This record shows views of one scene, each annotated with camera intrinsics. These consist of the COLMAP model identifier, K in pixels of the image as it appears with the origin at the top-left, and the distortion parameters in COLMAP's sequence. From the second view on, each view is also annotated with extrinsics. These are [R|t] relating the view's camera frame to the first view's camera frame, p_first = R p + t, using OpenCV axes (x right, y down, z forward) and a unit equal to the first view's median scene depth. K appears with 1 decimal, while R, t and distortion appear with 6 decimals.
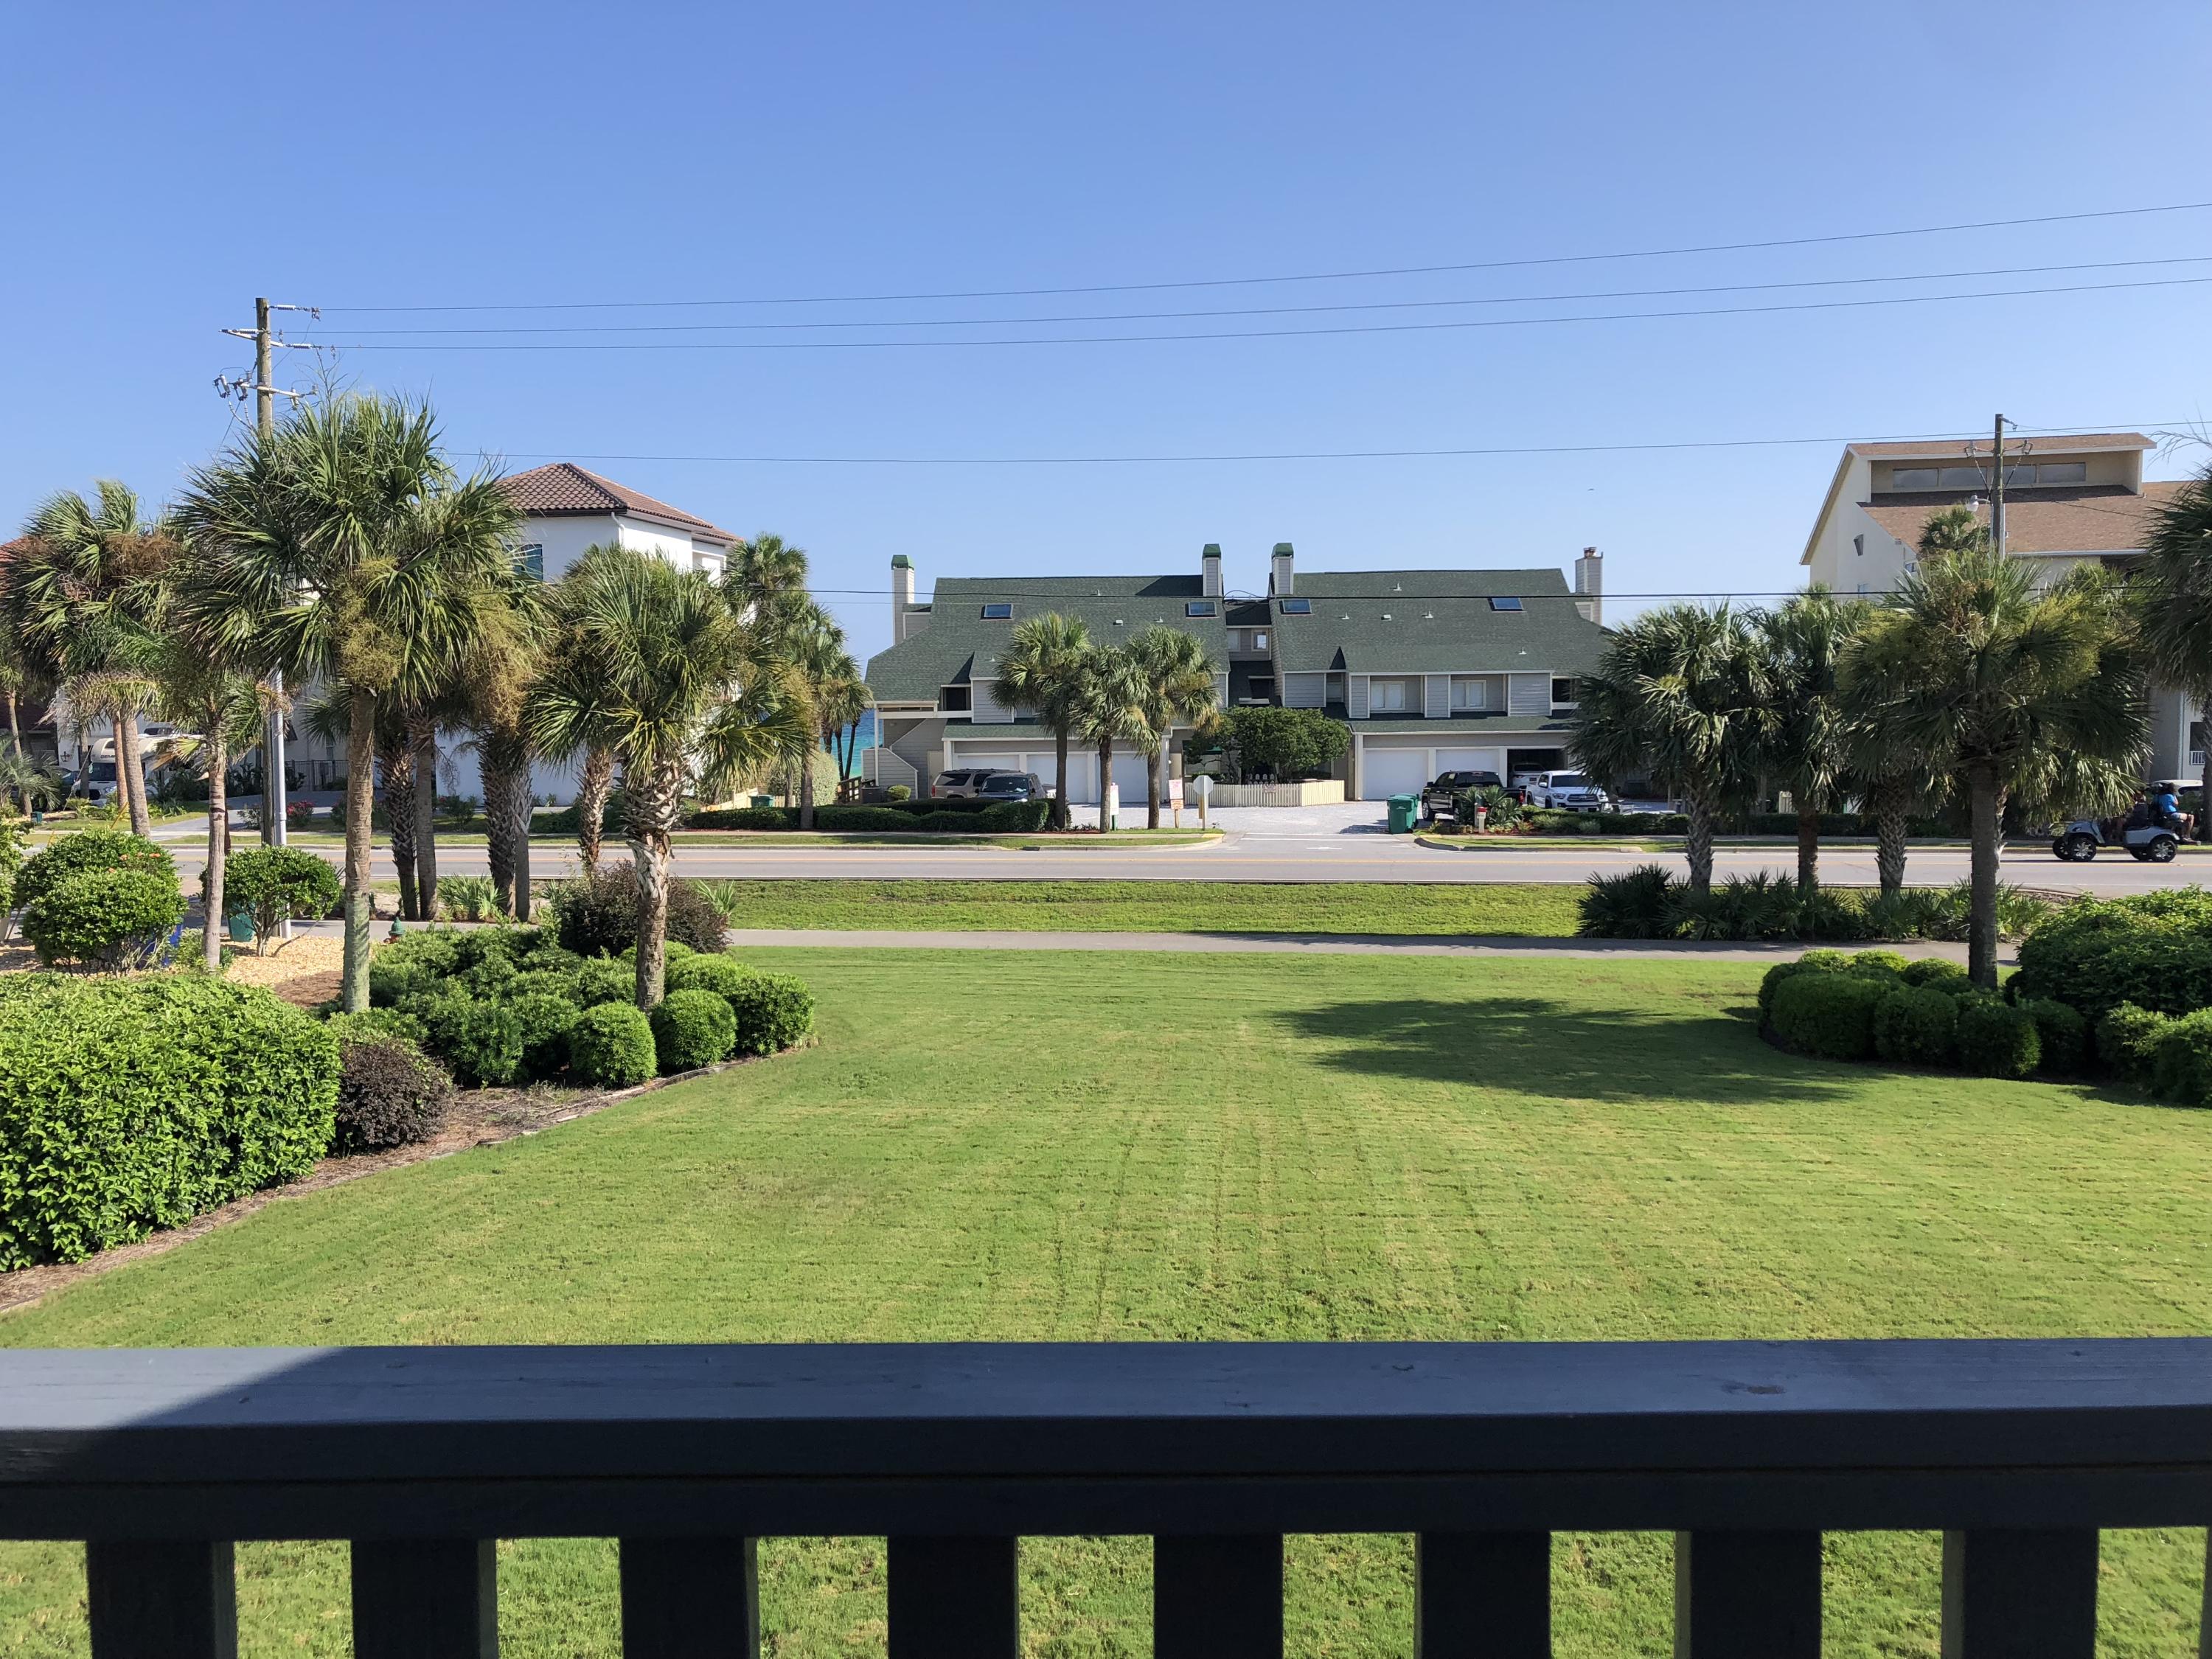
lens RADIAL K [[1776.4, 0, 1079.7], [0, 1776.4, 823.4], [0, 0, 1]] dist [-0.005679, -0.004728]
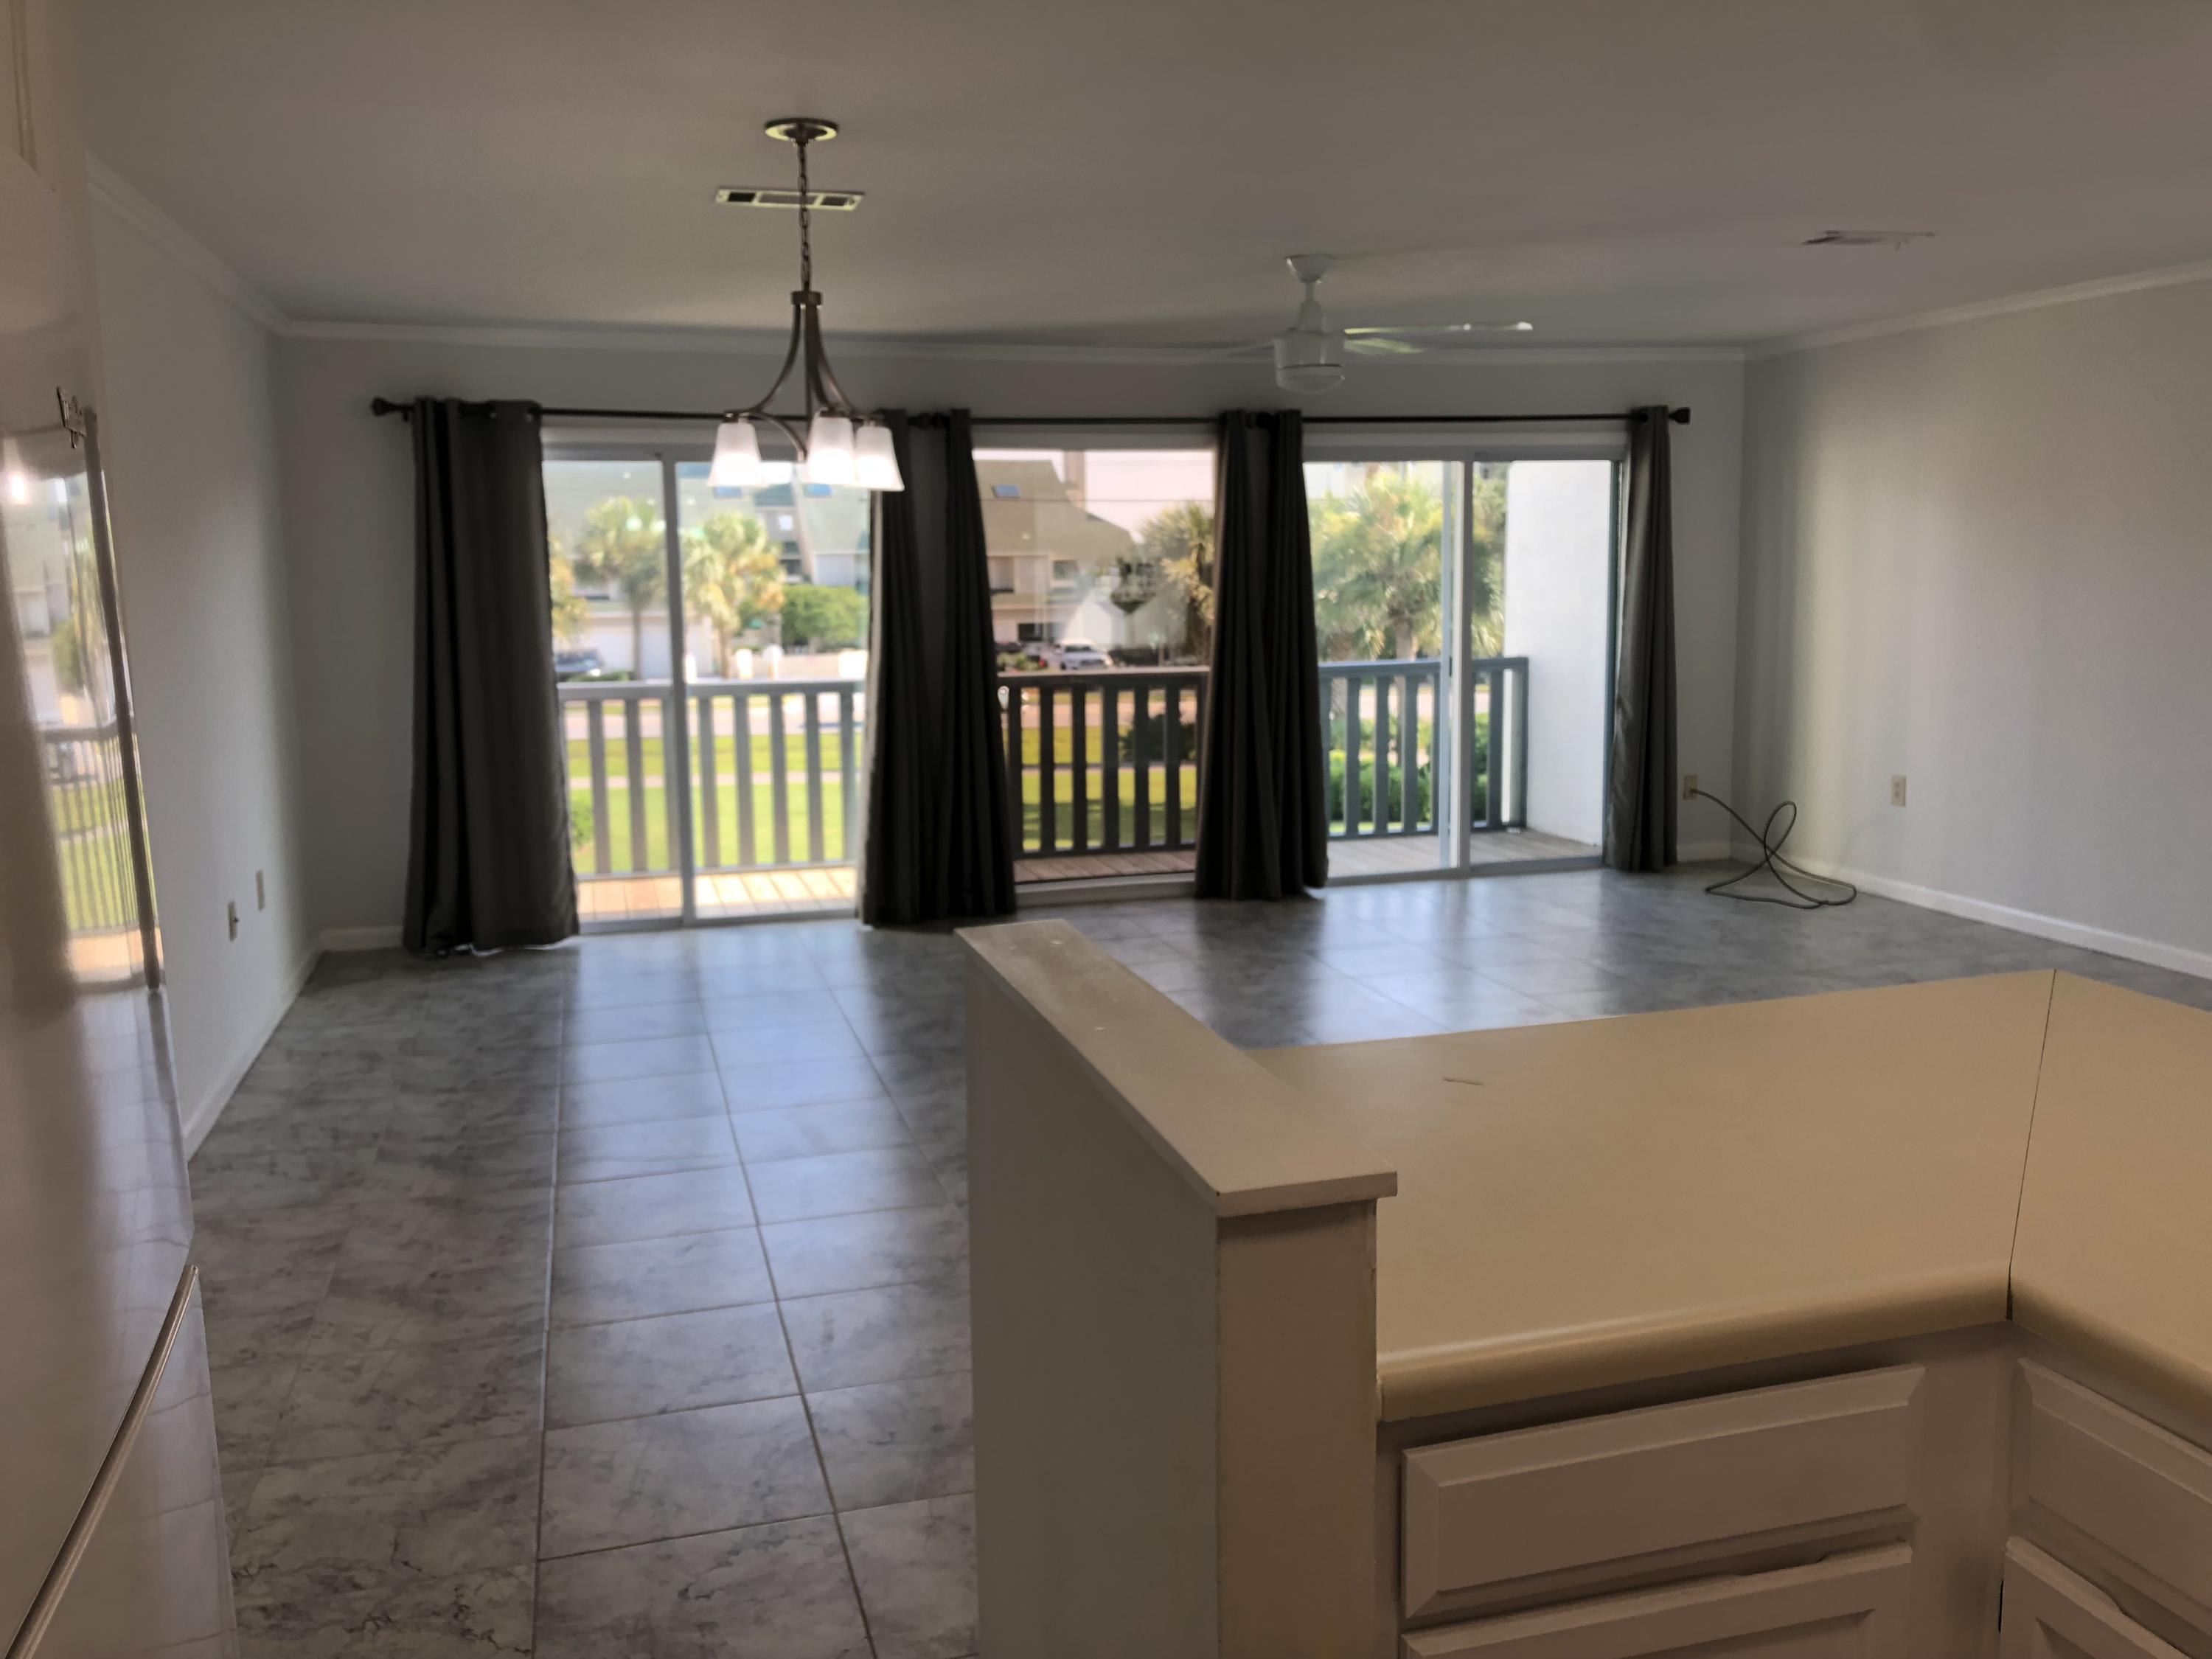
lens RADIAL K [[1808.6, 0, 1106.0], [0, 1808.6, 829.5], [0, 0, 1]] dist [0.131967, -0.204220]
pose [[0.951682, -0.045669, 0.303671, -0.108700], [0.024877, 0.997095, 0.071988, 0.013989], [-0.306076, -0.060956, 0.950054, -0.209140]]
